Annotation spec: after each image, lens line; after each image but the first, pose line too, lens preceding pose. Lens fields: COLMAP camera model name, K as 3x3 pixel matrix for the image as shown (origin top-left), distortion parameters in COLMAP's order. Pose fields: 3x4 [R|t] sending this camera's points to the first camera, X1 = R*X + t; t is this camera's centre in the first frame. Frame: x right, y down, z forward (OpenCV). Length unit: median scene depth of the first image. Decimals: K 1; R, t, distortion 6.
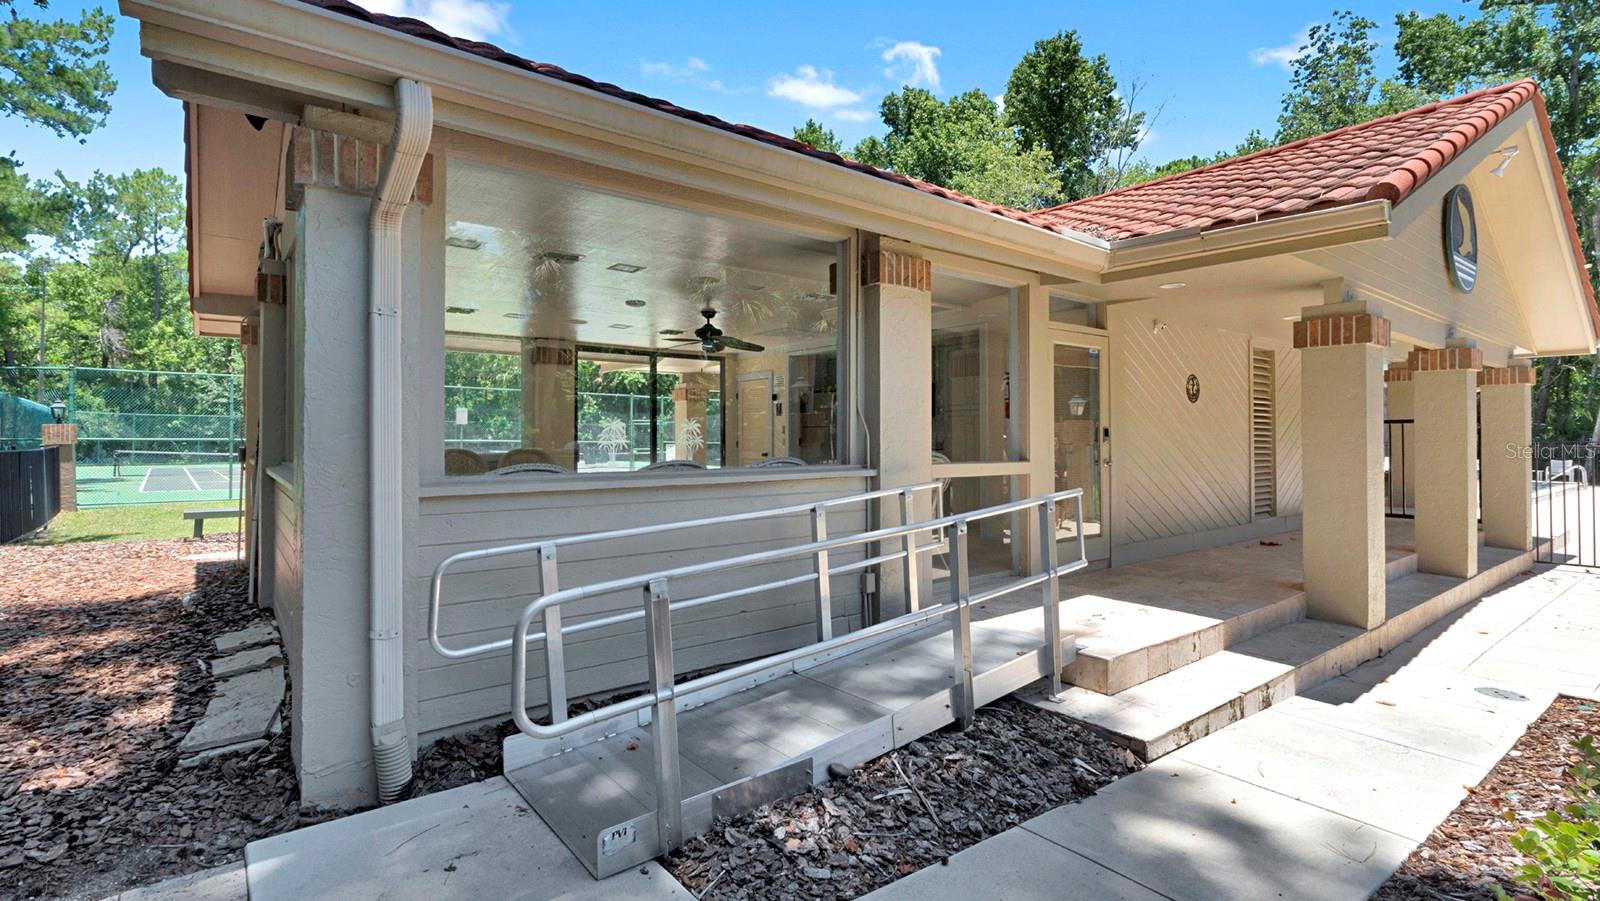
lens RADIAL K [[761.6, 0, 798.3], [0, 761.6, 441.3], [0, 0, 1]] dist [0.000650, 0.000197]
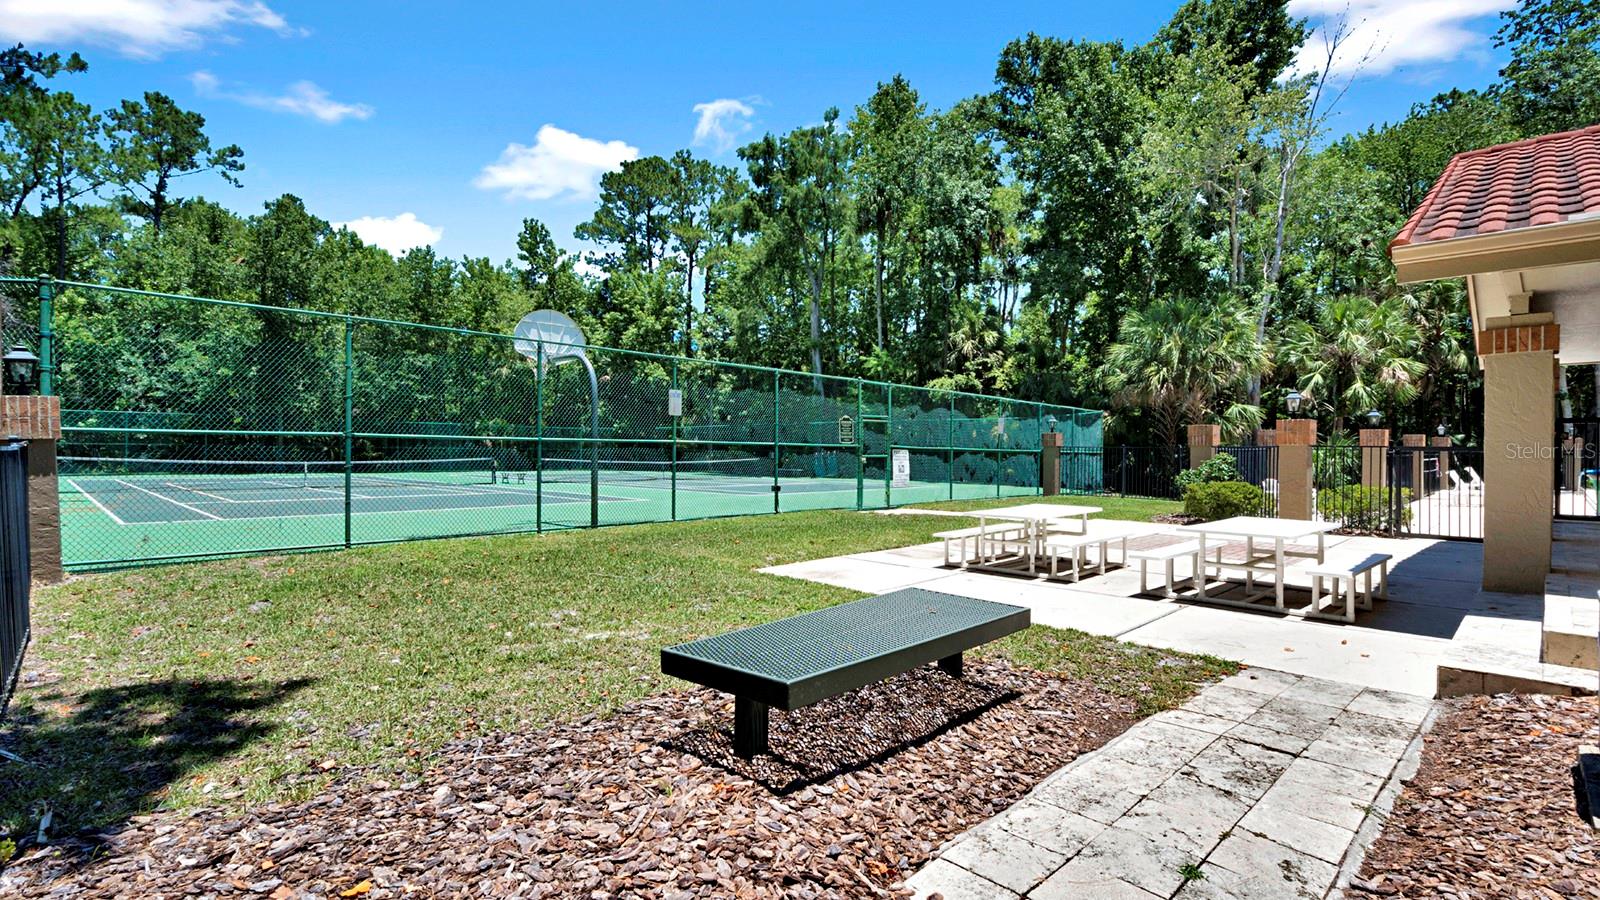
lens RADIAL K [[761.6, 0, 802.0], [0, 761.6, 446.9], [0, 0, 1]] dist [0.000650, 0.000197]
pose [[0.994733, 0.003297, 0.102445, -0.168422], [-0.002606, 0.999973, -0.006871, 0.003028], [-0.102465, 0.006568, 0.994715, 0.152022]]
